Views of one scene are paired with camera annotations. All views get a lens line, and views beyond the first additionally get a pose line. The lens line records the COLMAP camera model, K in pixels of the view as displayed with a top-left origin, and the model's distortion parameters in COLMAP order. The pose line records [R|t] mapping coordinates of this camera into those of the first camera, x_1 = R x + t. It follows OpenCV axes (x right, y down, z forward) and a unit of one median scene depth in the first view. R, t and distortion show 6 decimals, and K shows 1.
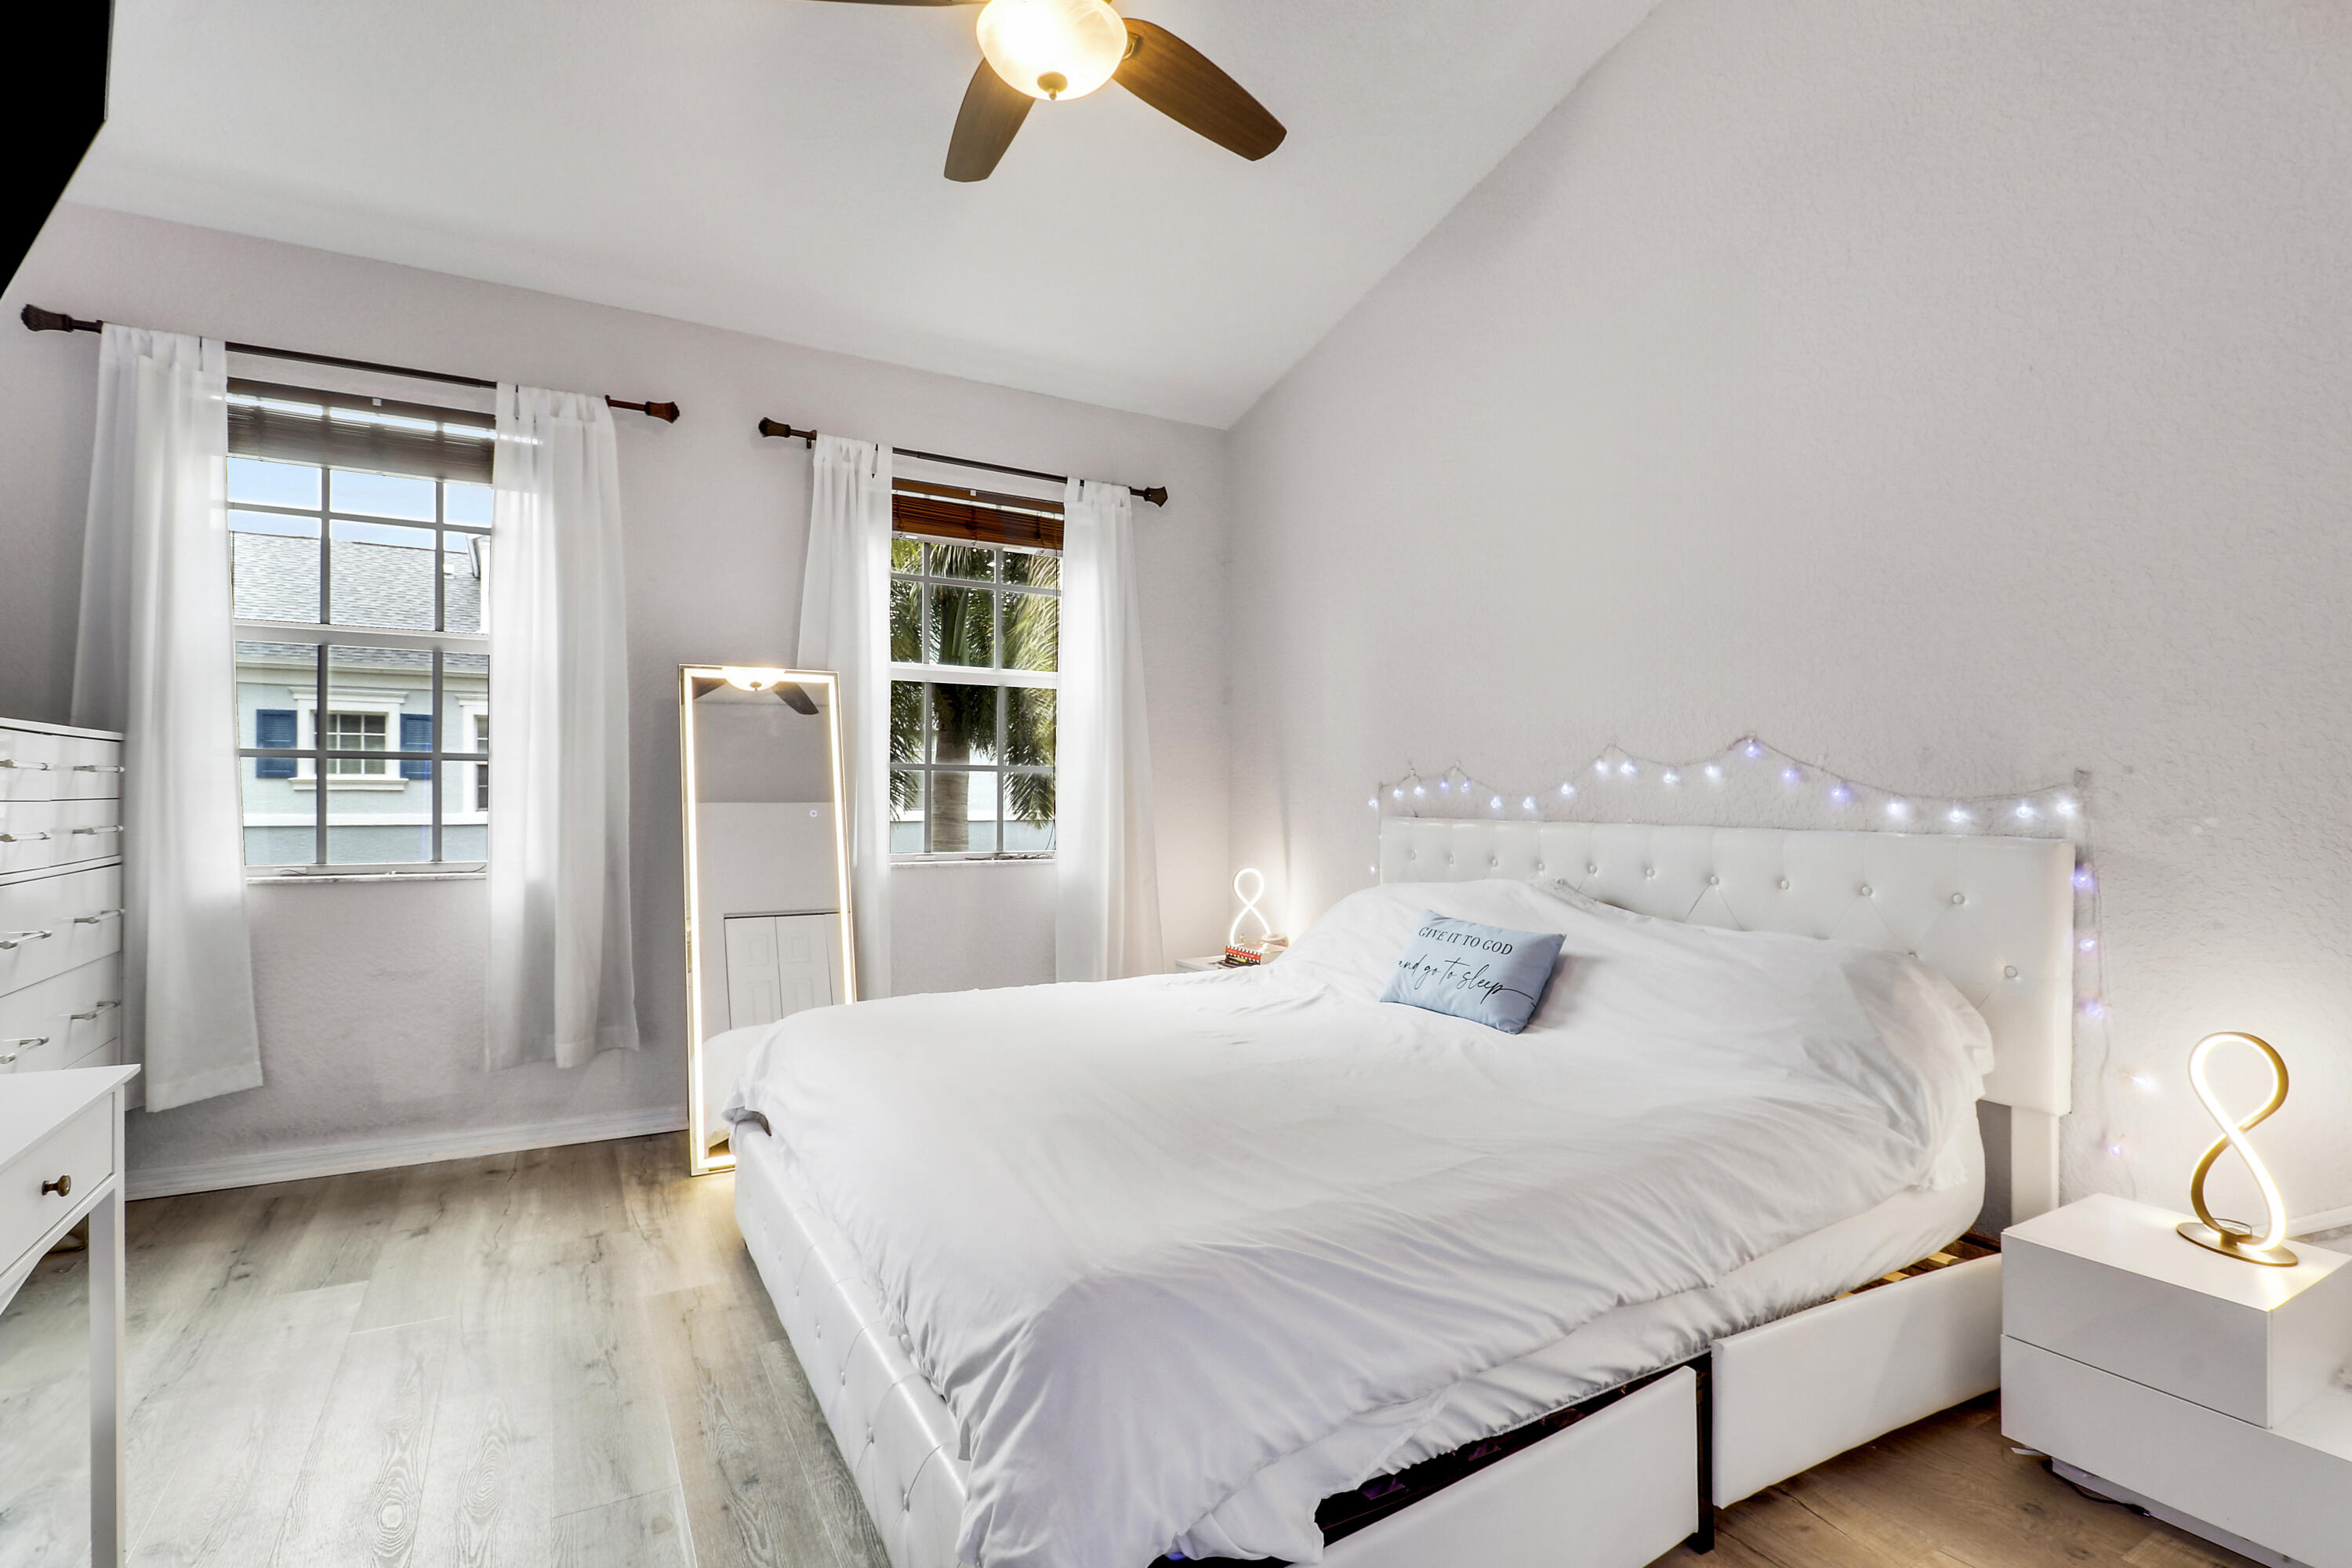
lens RADIAL K [[1127.4, 0, 1176.1], [0, 1127.4, 772.0], [0, 0, 1]] dist [0.036008, -0.025776]
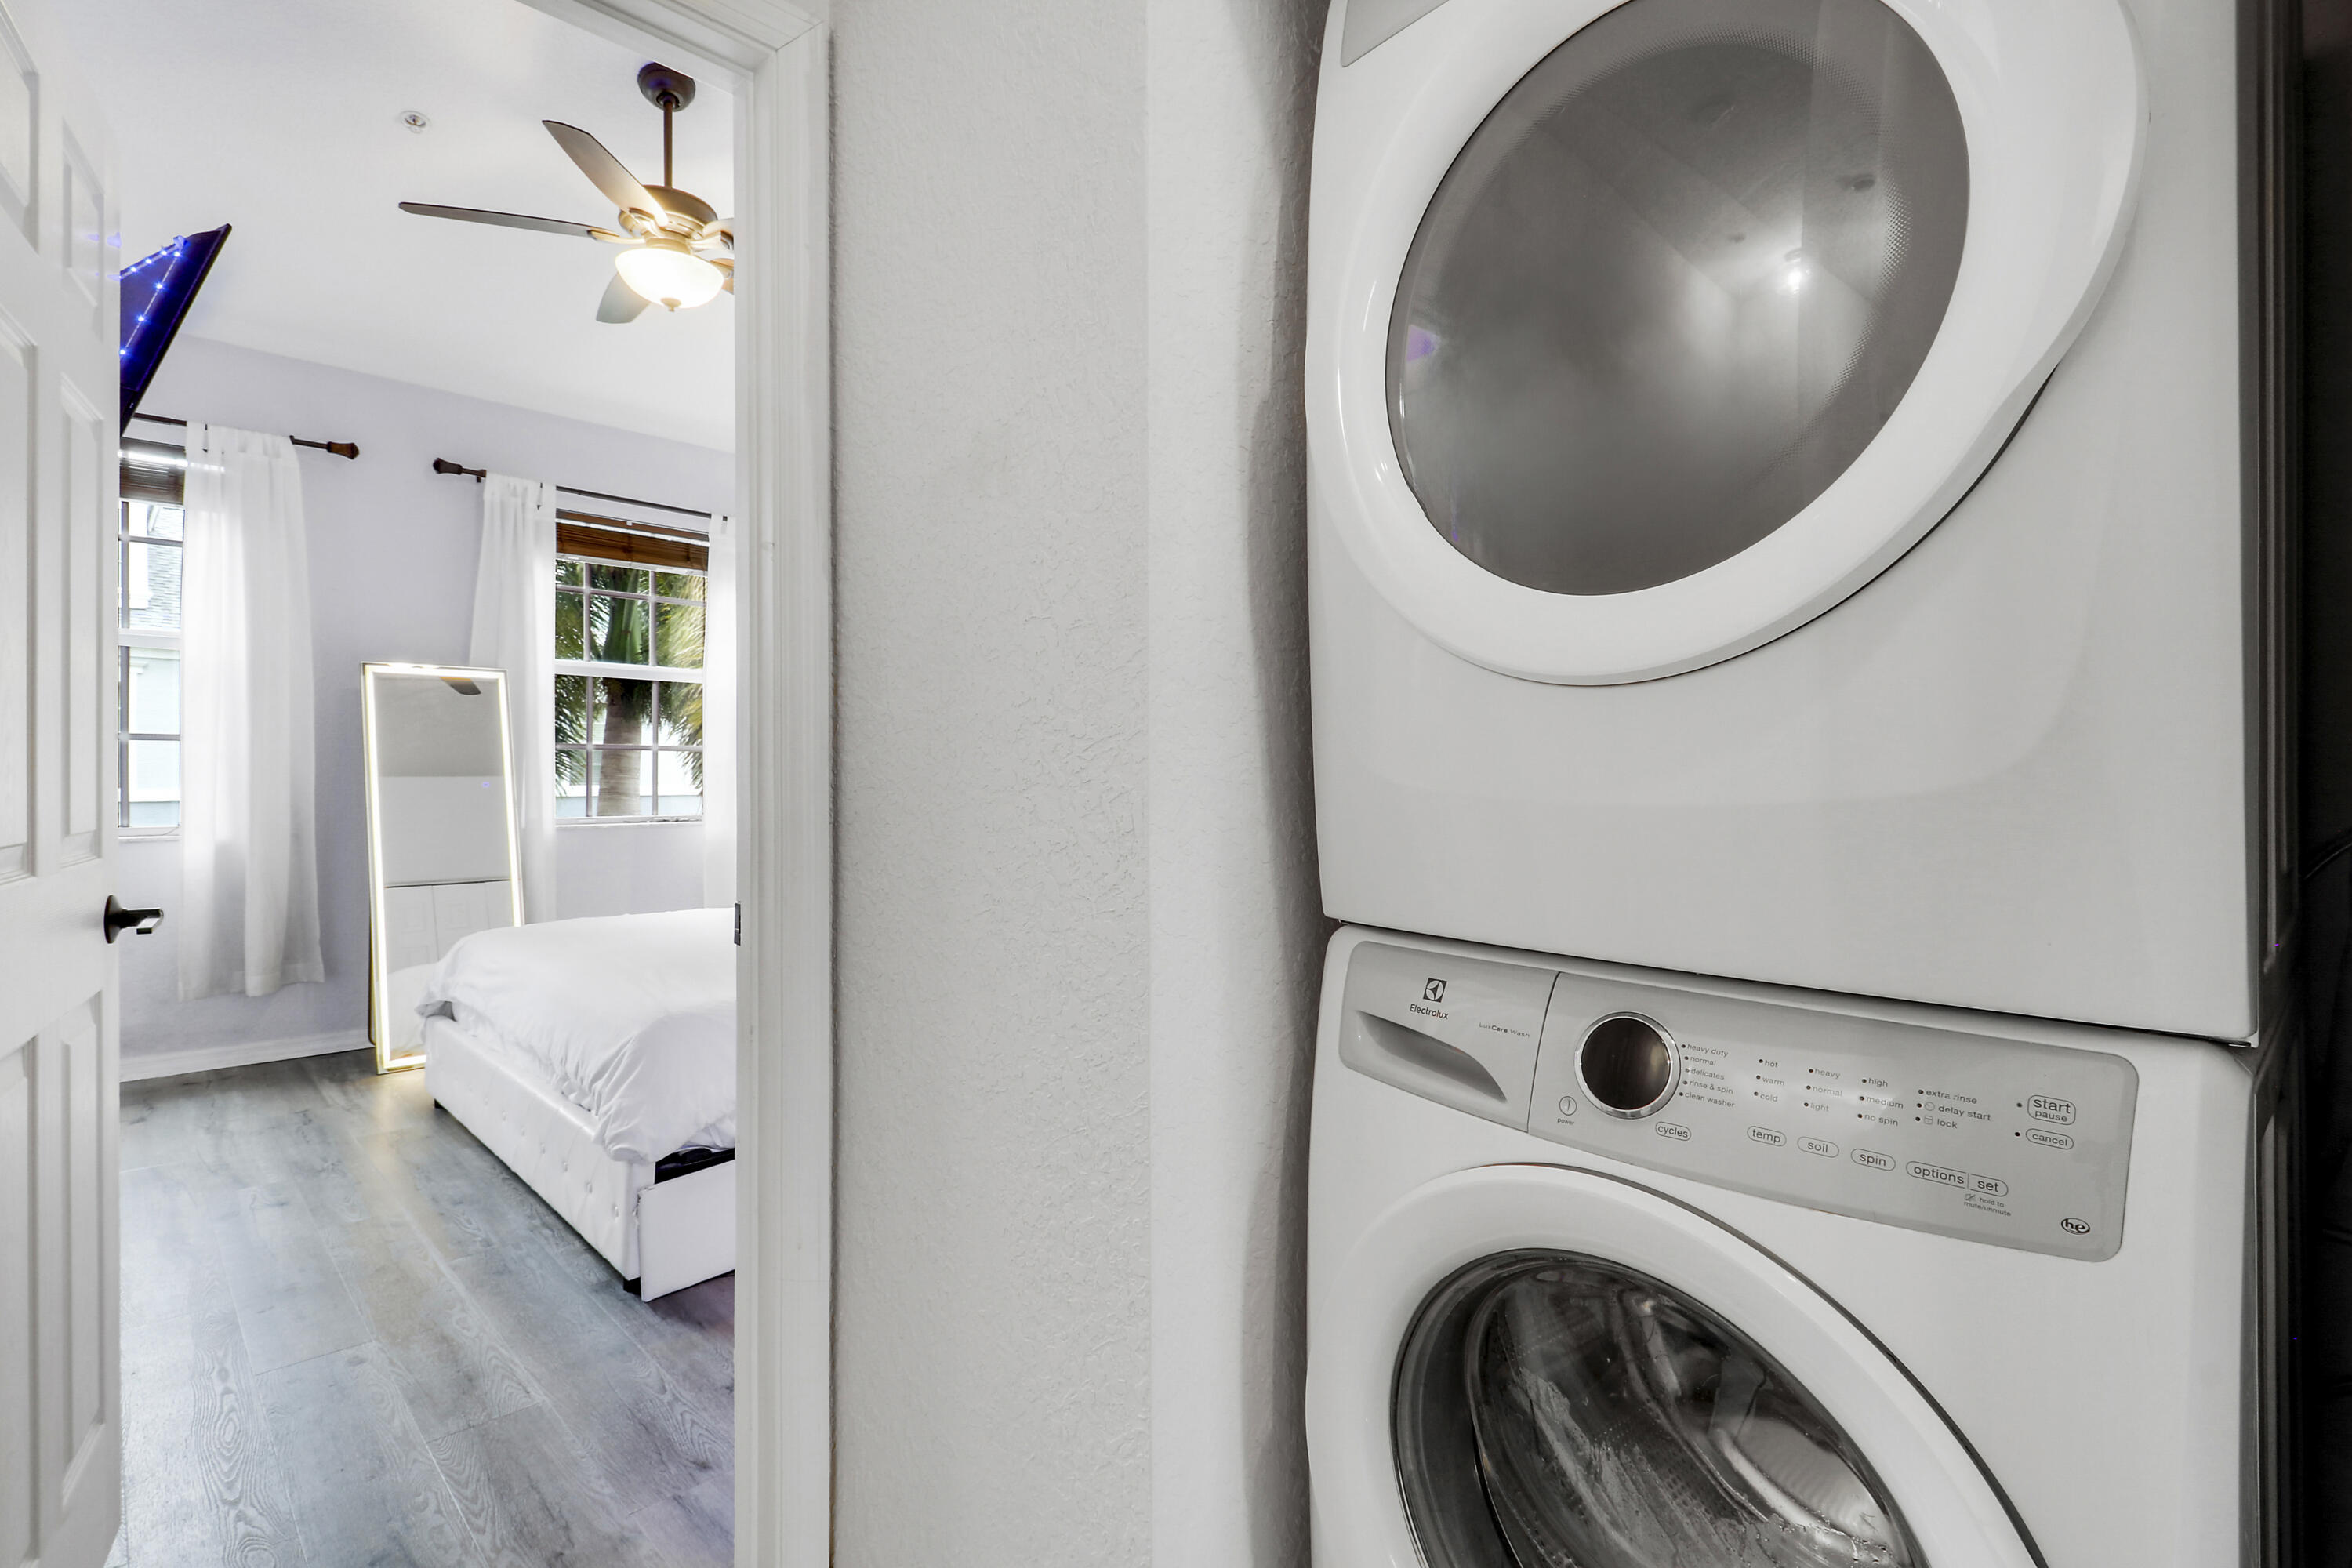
lens RADIAL K [[1127.4, 0, 1176.1], [0, 1127.4, 772.0], [0, 0, 1]] dist [0.036008, -0.025776]
pose [[0.971072, 0.001482, 0.238781, 0.110523], [-0.007202, 0.999708, 0.023084, -0.010261], [-0.238677, -0.024136, 0.970799, -0.372007]]
